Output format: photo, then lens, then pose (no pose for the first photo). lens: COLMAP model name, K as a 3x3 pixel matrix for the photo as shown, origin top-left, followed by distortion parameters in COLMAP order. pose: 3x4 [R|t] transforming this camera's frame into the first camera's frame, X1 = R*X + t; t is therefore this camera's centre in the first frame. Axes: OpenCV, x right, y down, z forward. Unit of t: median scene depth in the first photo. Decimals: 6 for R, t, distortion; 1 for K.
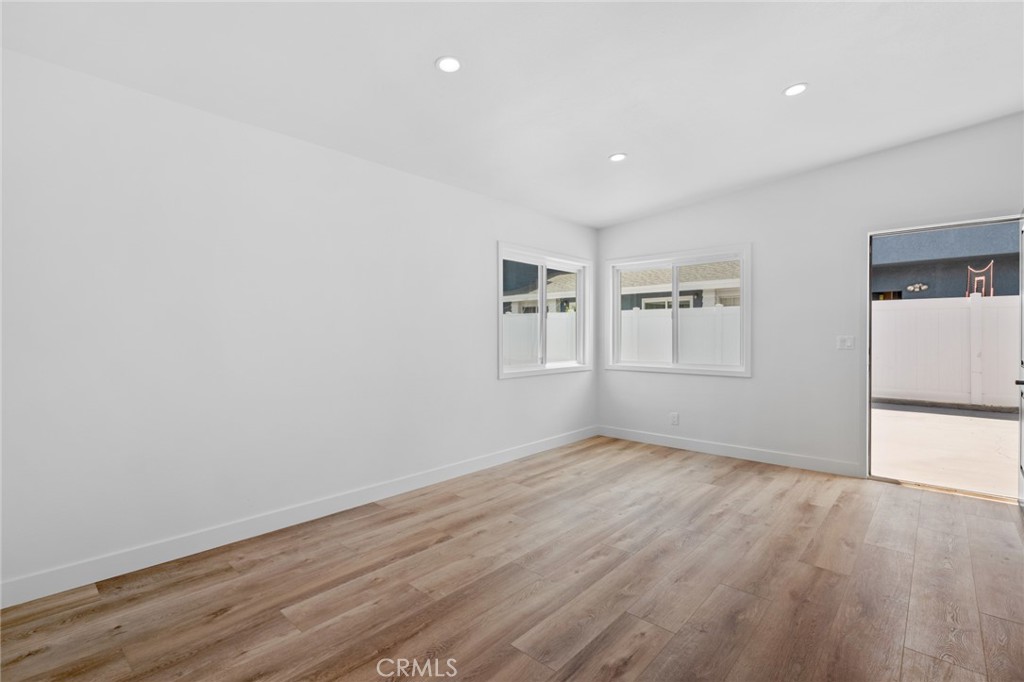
lens RADIAL K [[470.5, 0, 511.7], [0, 470.5, 336.9], [0, 0, 1]] dist [0.002146, -0.000117]
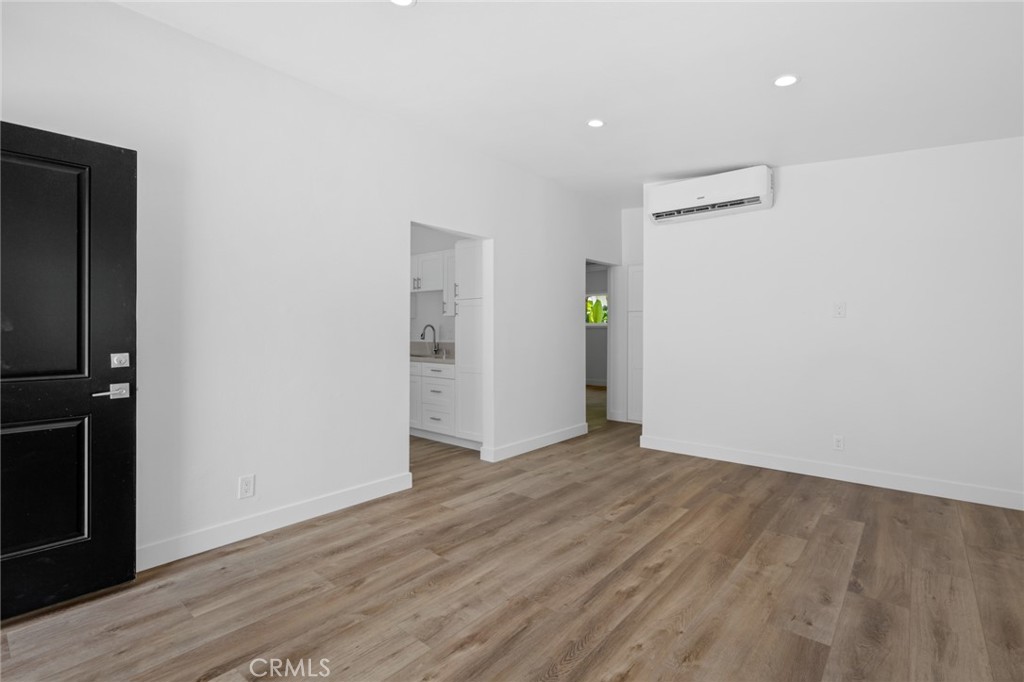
lens RADIAL K [[470.5, 0, 519.1], [0, 470.5, 341.1], [0, 0, 1]] dist [0.002146, -0.000117]
pose [[-0.999161, 0.003739, -0.040774, 0.433931], [0.002770, 0.999713, 0.023785, -0.002412], [0.040851, 0.023652, -0.998885, 1.696493]]
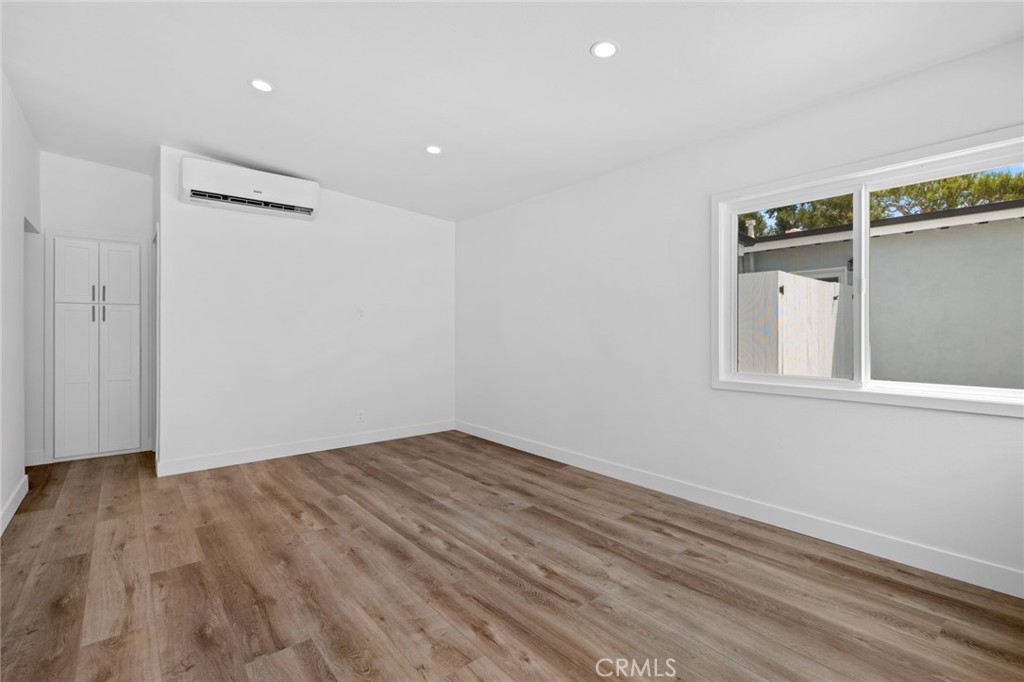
lens RADIAL K [[470.5, 0, 507.9], [0, 470.5, 334.5], [0, 0, 1]] dist [0.002146, -0.000117]
pose [[-0.149718, 0.008649, -0.988691, 1.093829], [-0.000315, 0.999961, 0.008795, 0.004826], [0.988729, 0.001628, -0.149710, 1.209811]]
